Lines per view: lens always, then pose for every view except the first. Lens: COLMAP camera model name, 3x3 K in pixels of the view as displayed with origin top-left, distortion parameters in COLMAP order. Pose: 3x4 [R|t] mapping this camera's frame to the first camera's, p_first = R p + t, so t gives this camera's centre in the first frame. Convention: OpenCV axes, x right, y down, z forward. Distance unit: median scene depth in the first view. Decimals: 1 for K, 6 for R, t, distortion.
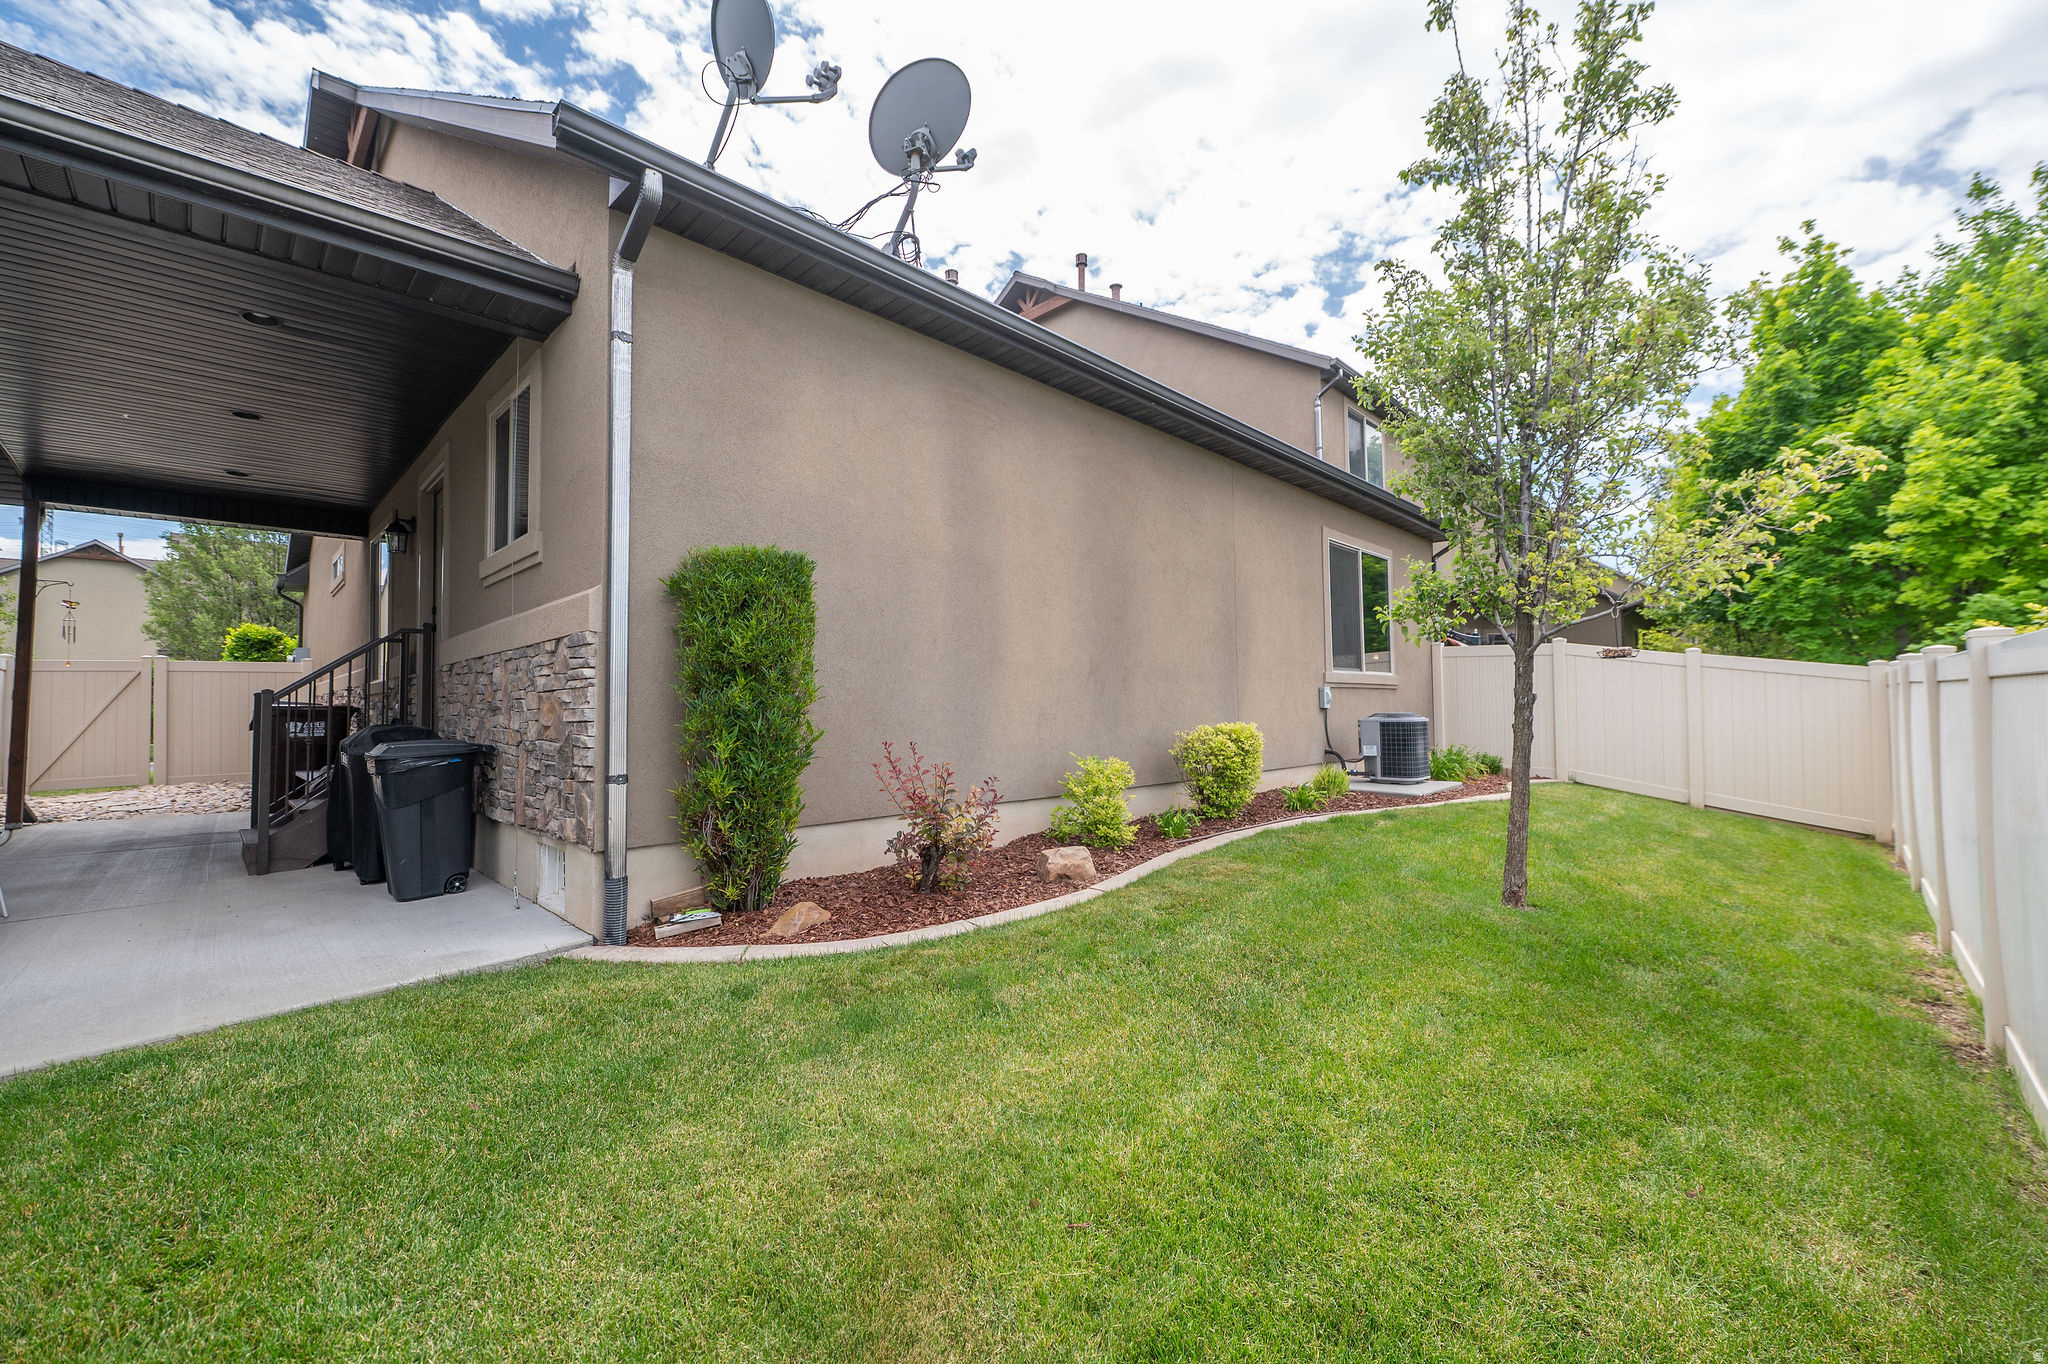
lens RADIAL K [[811.2, 0, 1034.7], [0, 811.2, 676.2], [0, 0, 1]] dist [-0.011610, -0.000340]
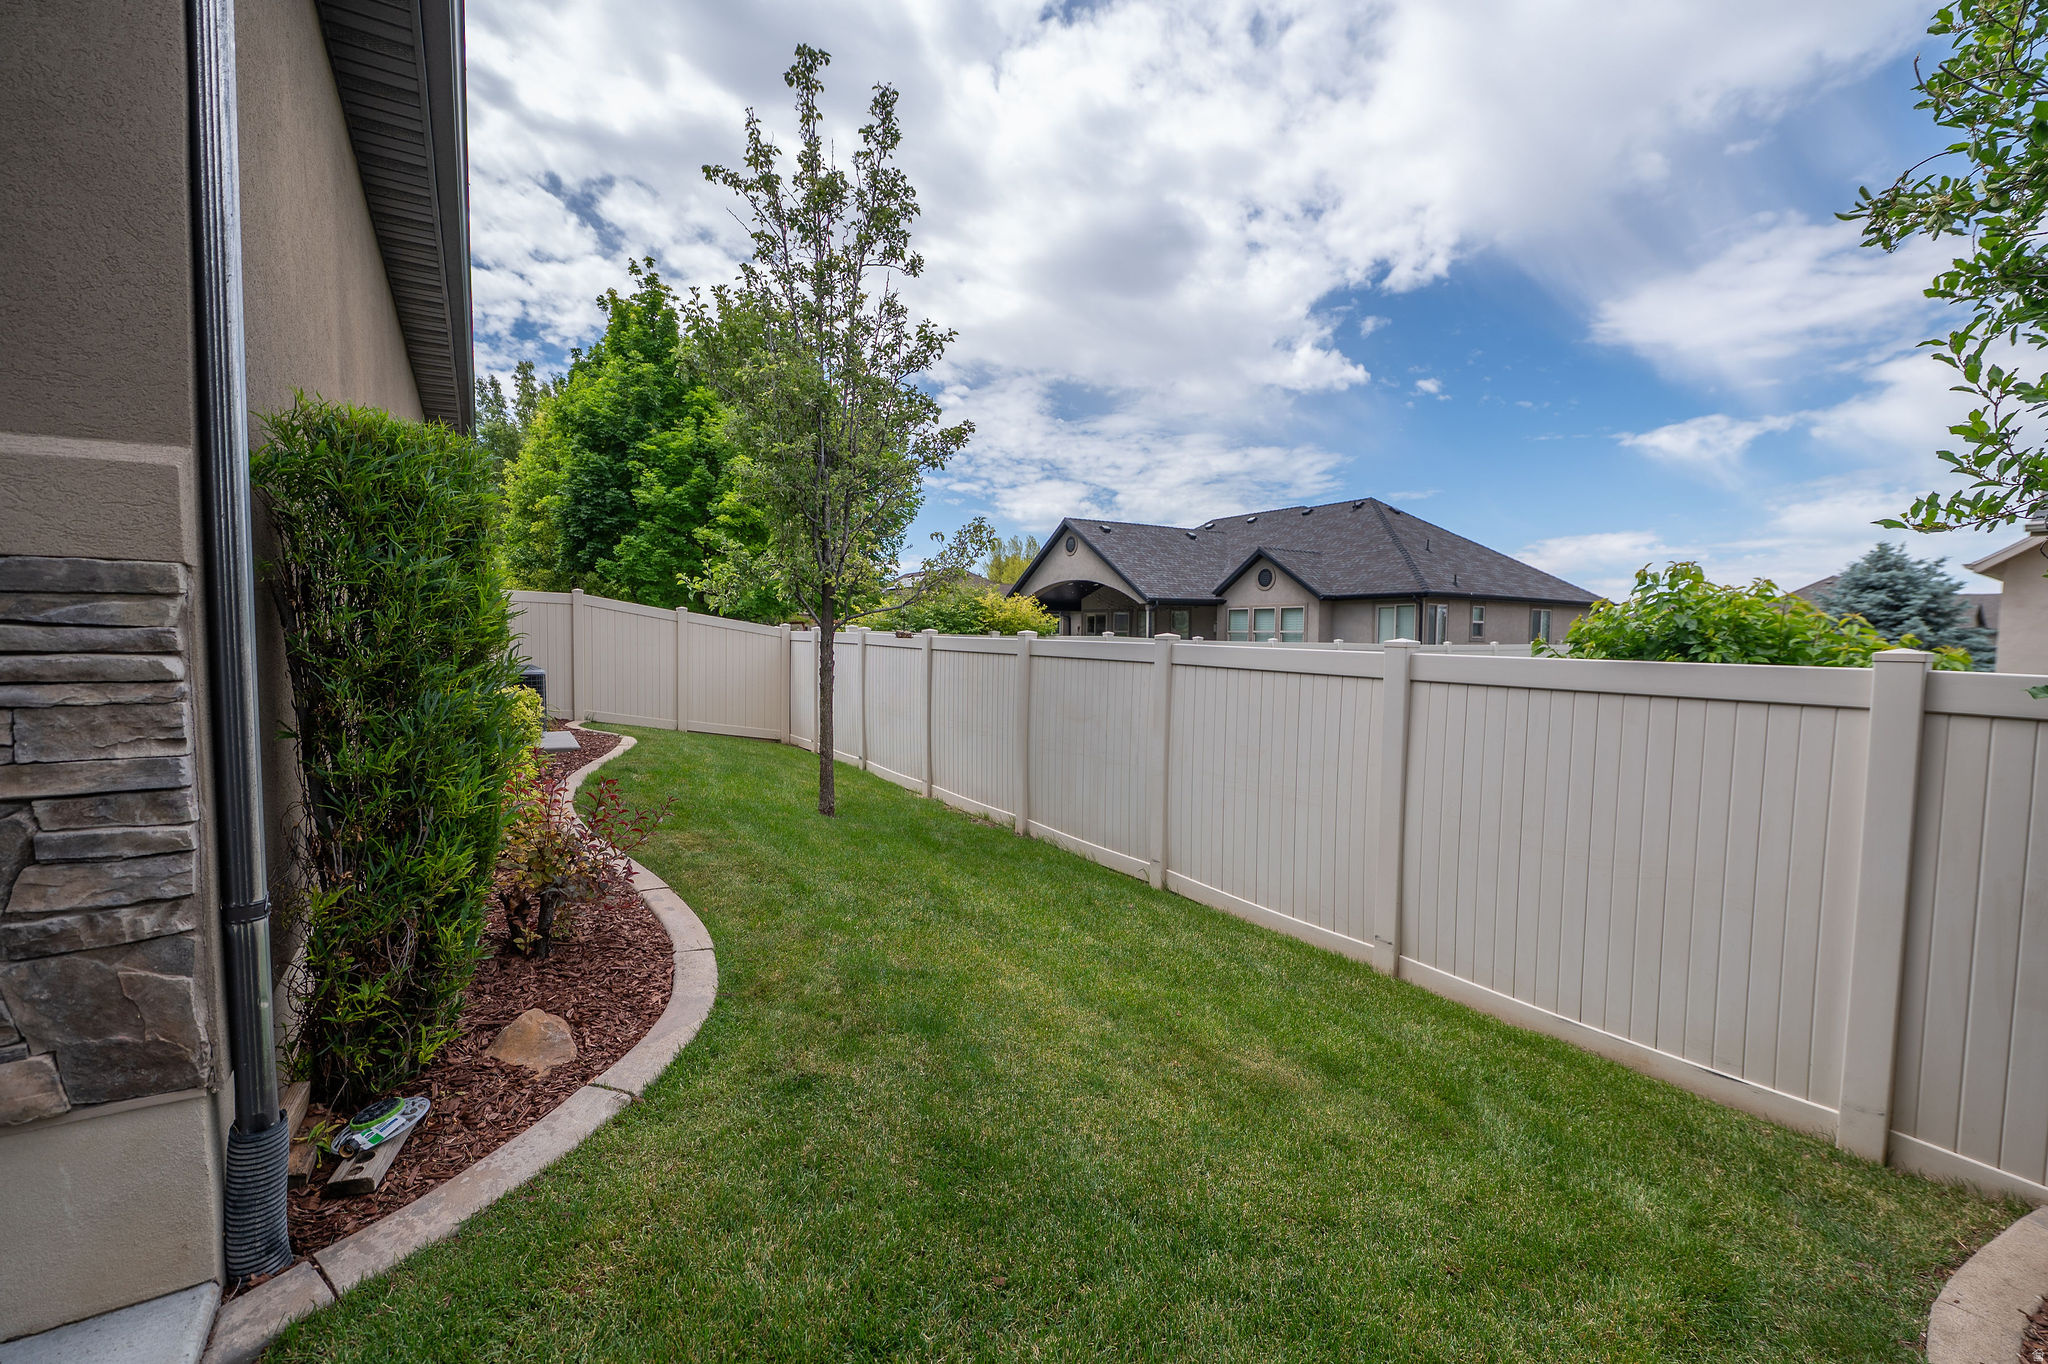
lens RADIAL K [[811.2, 0, 1034.7], [0, 811.2, 676.2], [0, 0, 1]] dist [-0.011610, -0.000340]
pose [[0.266274, -0.042320, 0.962968, -0.780936], [-0.031417, 0.998124, 0.052552, -0.032070], [-0.963385, -0.044247, 0.264444, 0.458576]]
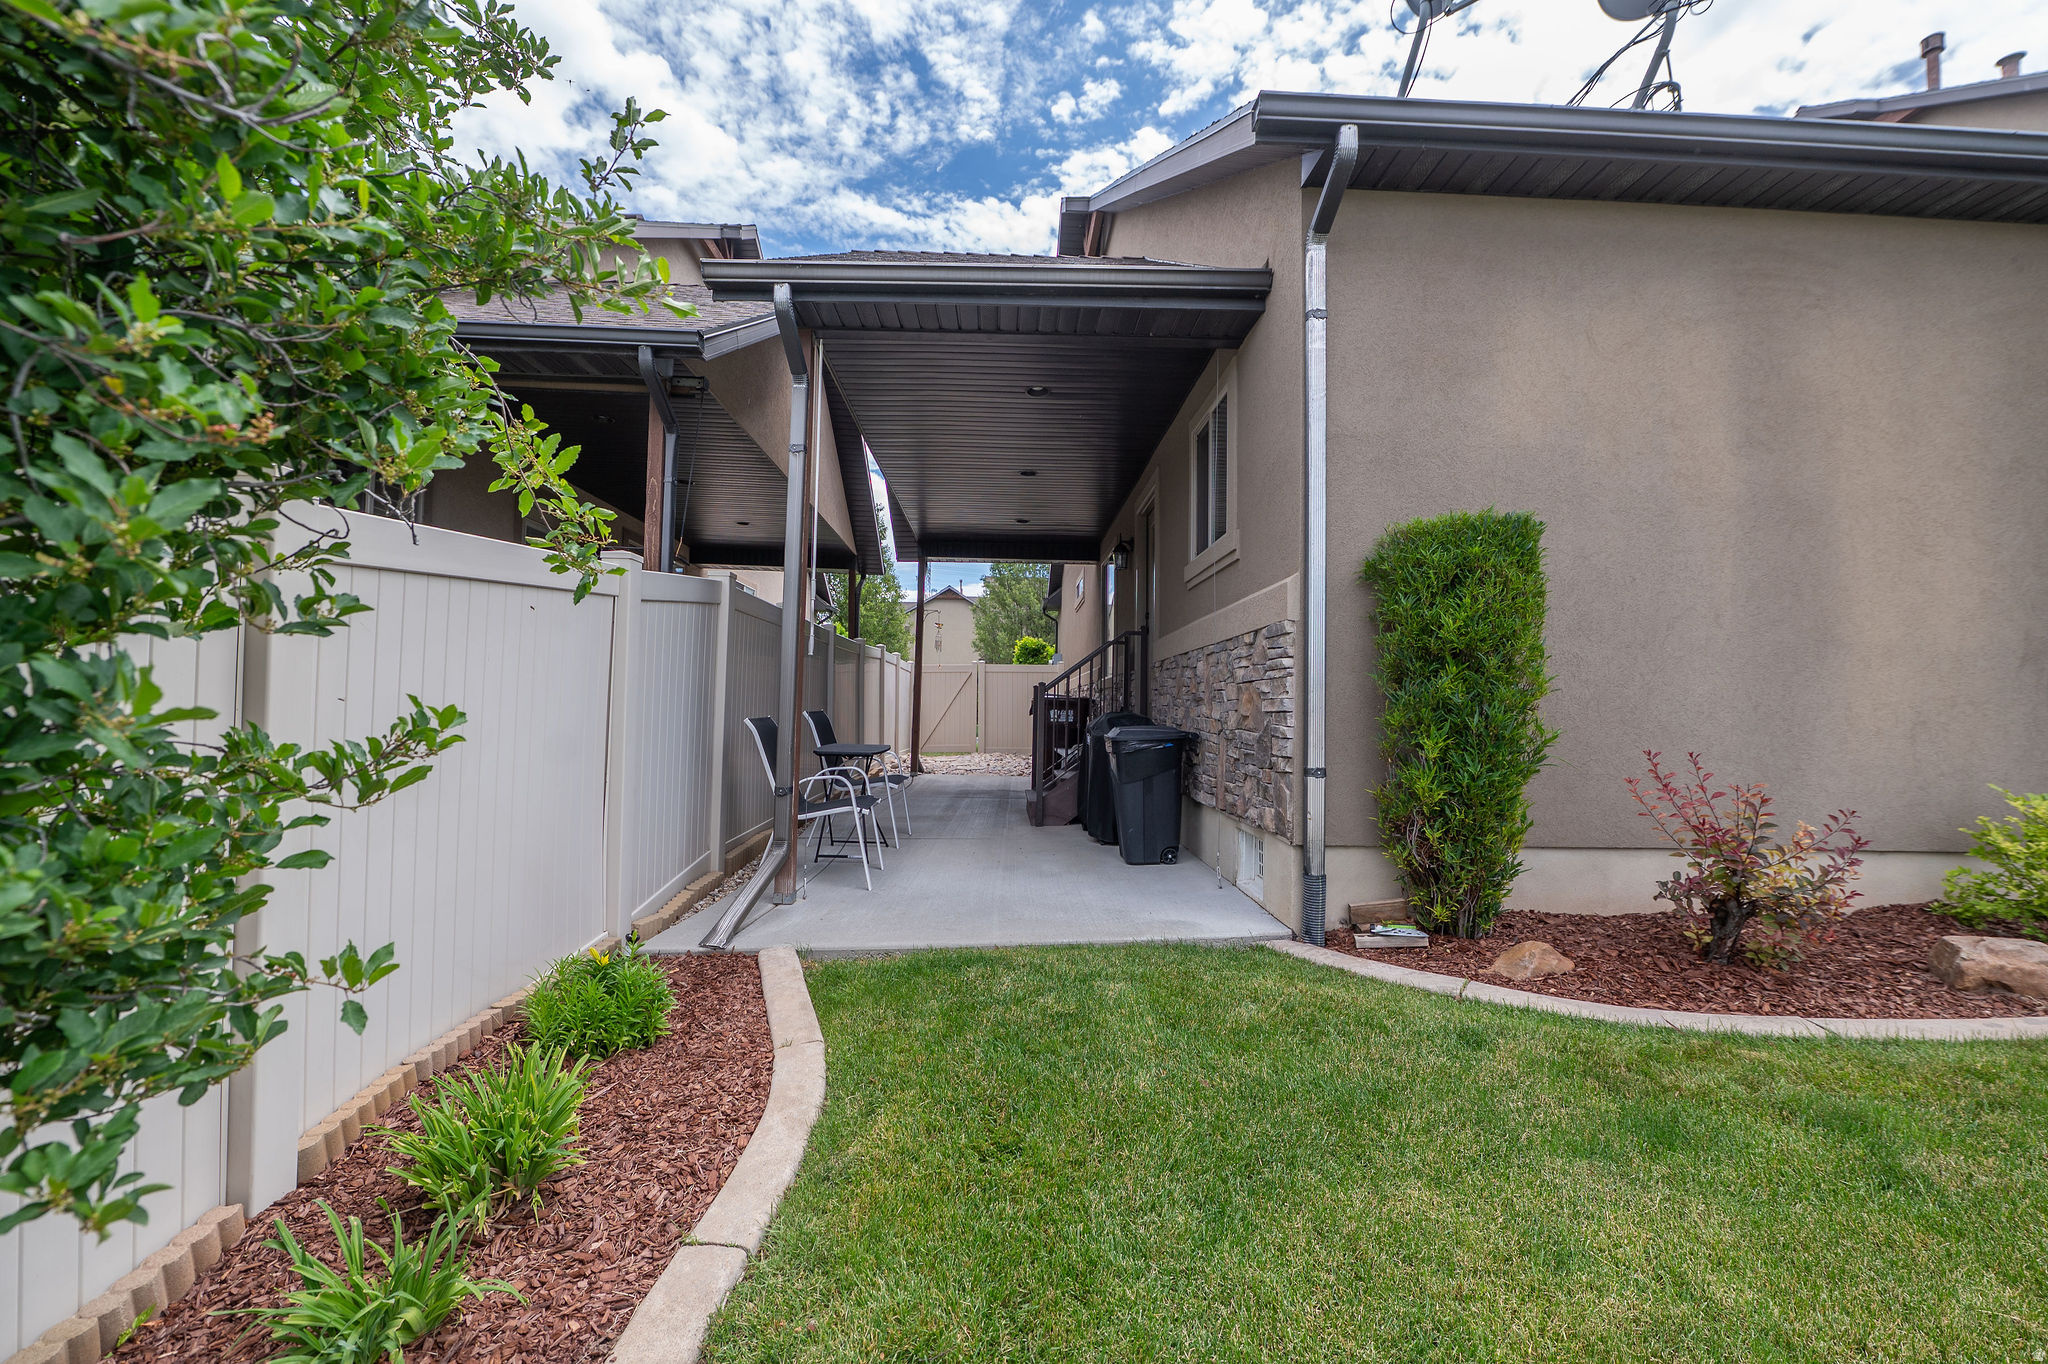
lens RADIAL K [[802.4, 0, 1037.9], [0, 802.4, 675.3], [0, 0, 1]] dist [-0.011748, -0.000333]
pose [[0.728067, -0.006005, -0.685479, -0.097284], [0.001130, 0.999971, -0.007559, 0.017707], [0.685505, 0.004729, 0.728053, 0.074156]]
